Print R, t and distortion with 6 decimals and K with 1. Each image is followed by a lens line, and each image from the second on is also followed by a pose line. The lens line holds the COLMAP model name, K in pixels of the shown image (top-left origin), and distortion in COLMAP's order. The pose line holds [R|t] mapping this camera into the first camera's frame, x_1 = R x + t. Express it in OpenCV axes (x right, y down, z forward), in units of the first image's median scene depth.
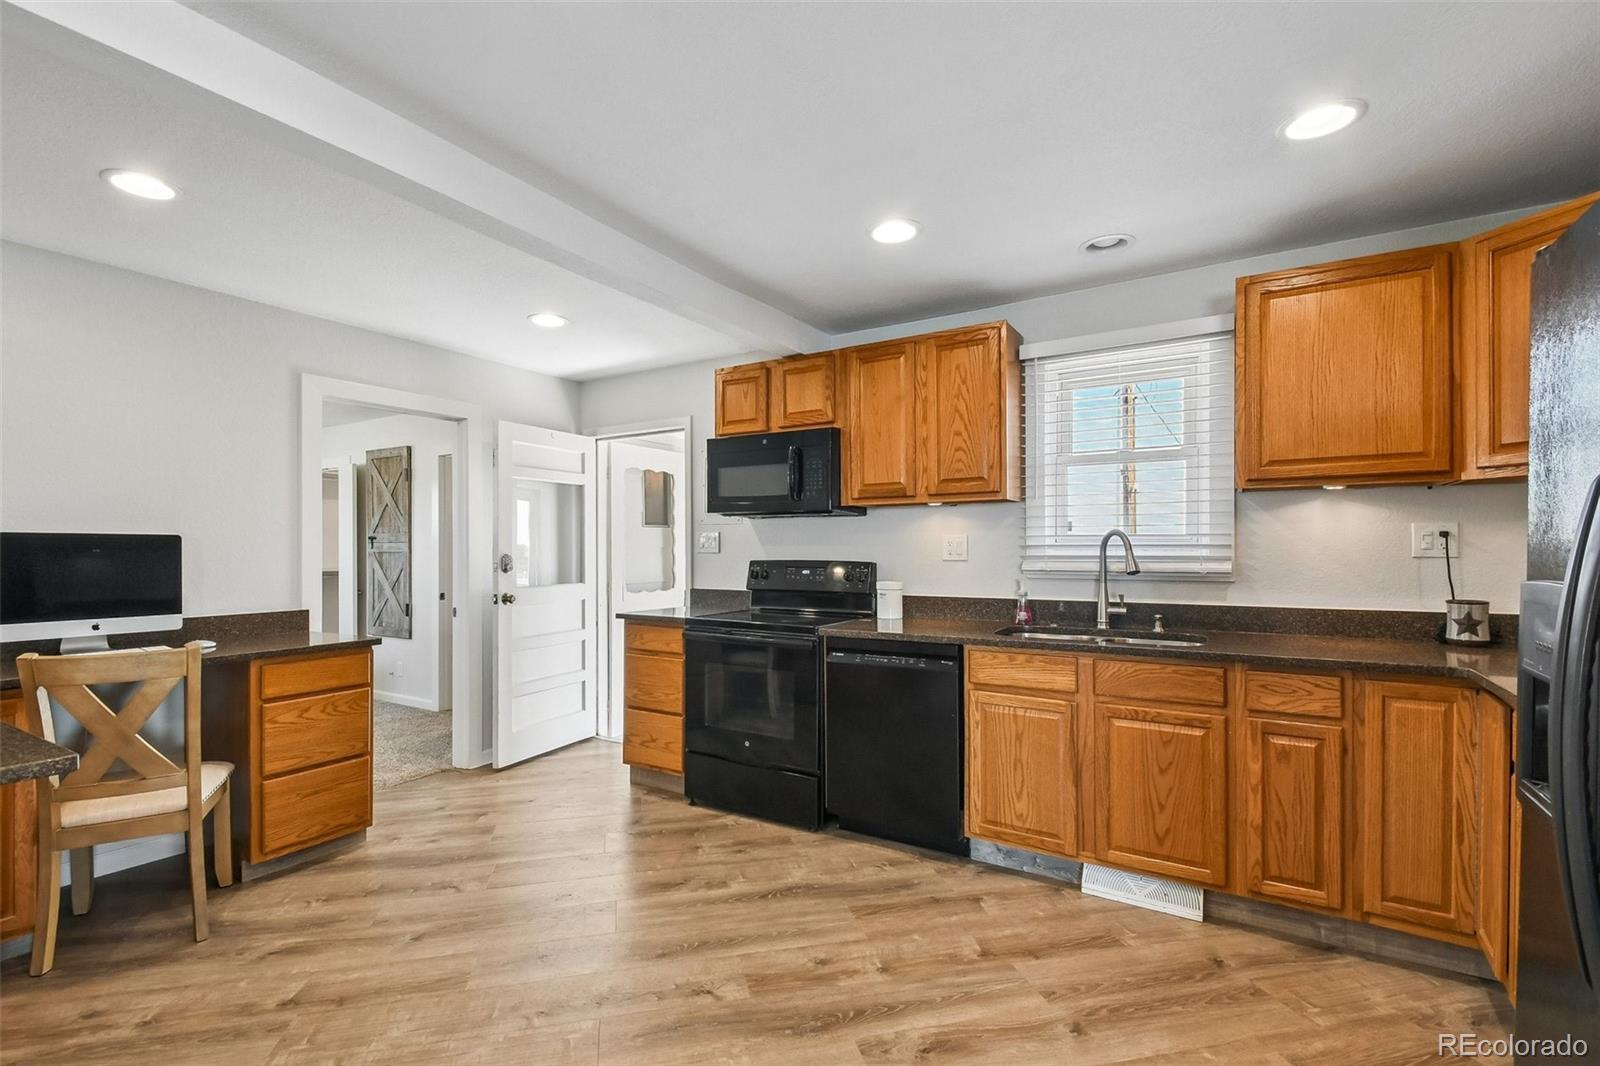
lens RADIAL K [[712.8, 0, 780.9], [0, 712.8, 535.5], [0, 0, 1]] dist [0.013321, 0.000165]
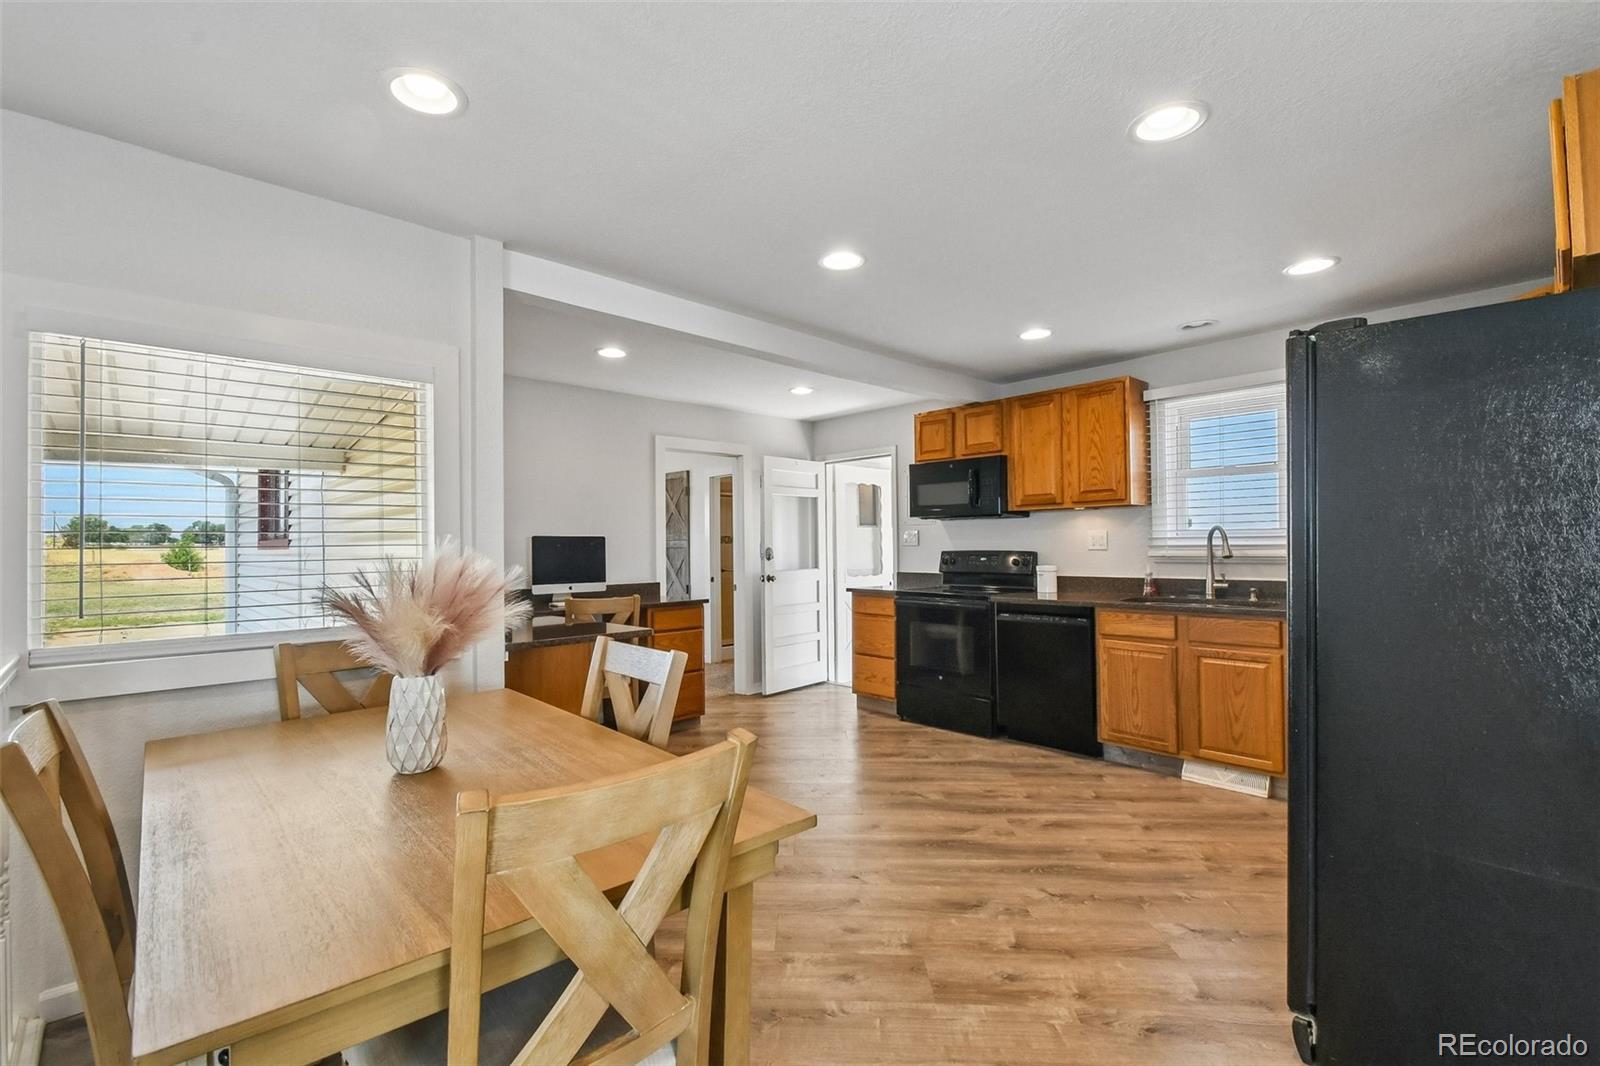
lens RADIAL K [[712.8, 0, 780.9], [0, 712.8, 535.5], [0, 0, 1]] dist [0.013321, 0.000165]
pose [[0.964857, -0.010239, -0.262578, 0.023198], [0.011327, 0.999932, 0.002632, -0.002322], [0.262533, -0.005514, 0.964907, -0.491793]]
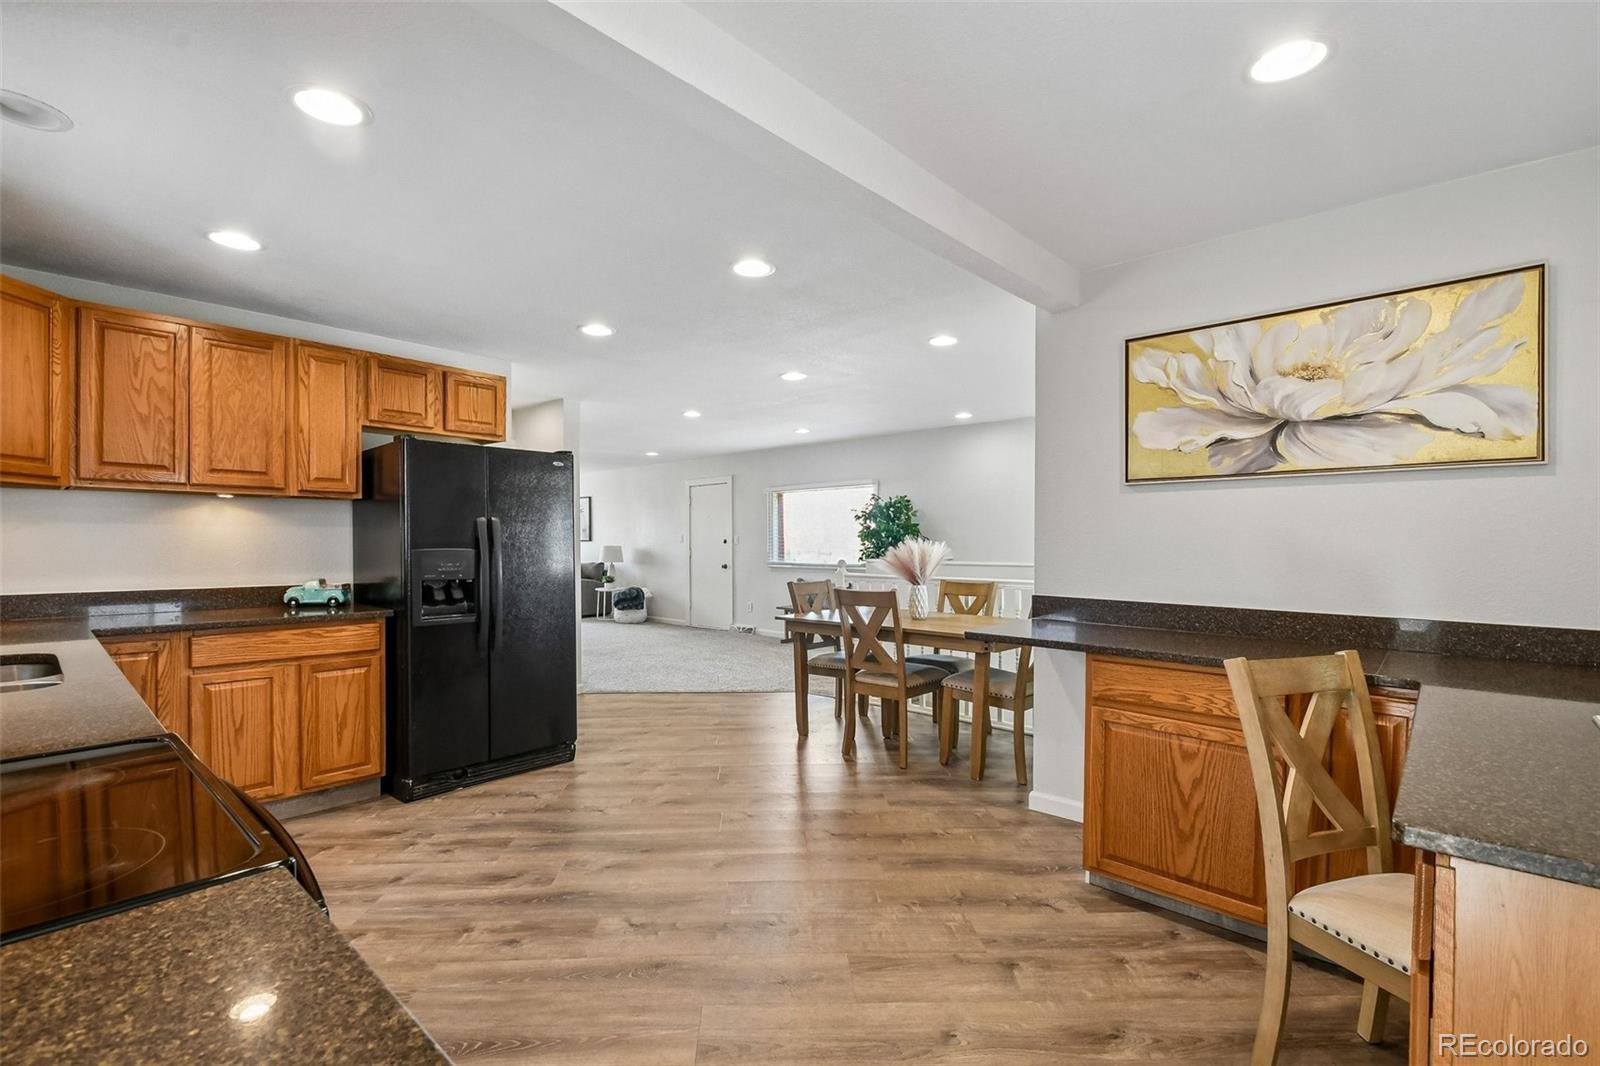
lens RADIAL K [[712.8, 0, 780.9], [0, 712.8, 535.5], [0, 0, 1]] dist [0.013321, 0.000165]
pose [[-0.980139, 0.008955, 0.198108, -0.361415], [0.006136, 0.999871, -0.014842, 0.025064], [-0.198216, -0.013332, -0.980068, 1.333833]]
